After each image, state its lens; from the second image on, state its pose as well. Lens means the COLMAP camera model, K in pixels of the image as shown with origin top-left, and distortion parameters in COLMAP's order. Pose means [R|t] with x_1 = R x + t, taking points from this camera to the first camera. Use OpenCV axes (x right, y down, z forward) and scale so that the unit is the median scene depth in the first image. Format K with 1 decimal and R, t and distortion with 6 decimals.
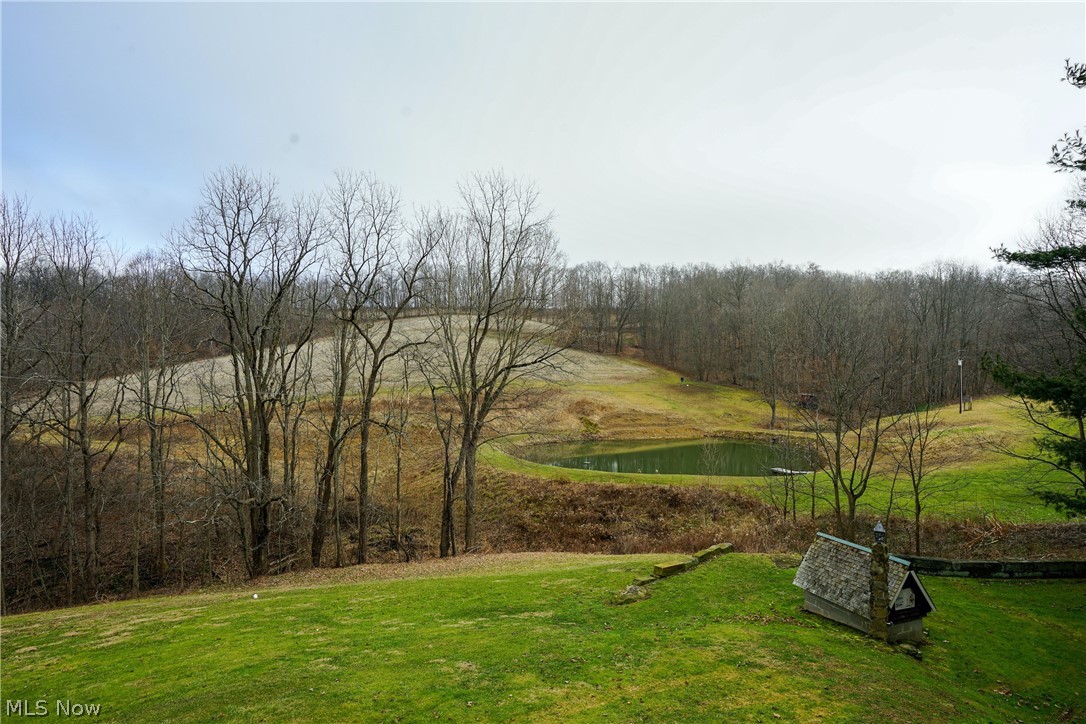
lens RADIAL K [[601.8, 0, 543.9], [0, 601.8, 361.8], [0, 0, 1]] dist [-0.019943, 0.001806]
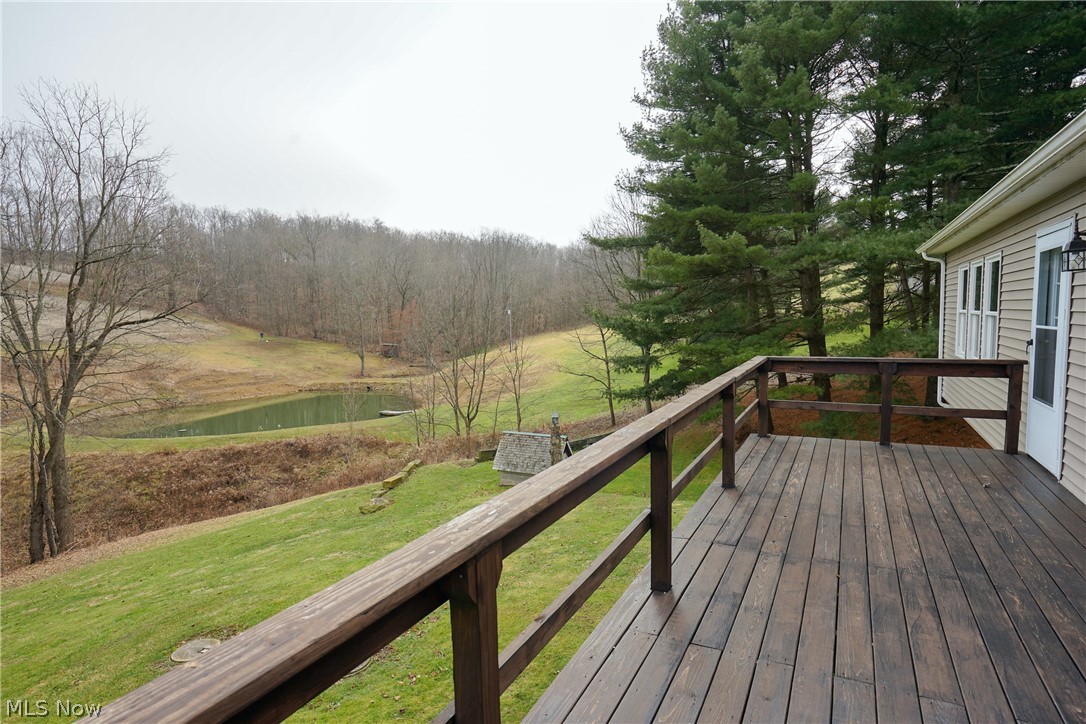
lens RADIAL K [[626.0, 0, 542.9], [0, 626.0, 364.0], [0, 0, 1]] dist [-0.002796, 0.000279]
pose [[0.759340, -0.068879, 0.647038, -0.131199], [0.018873, 0.996295, 0.083910, 0.001177], [-0.650420, -0.051505, 0.757827, -0.055055]]
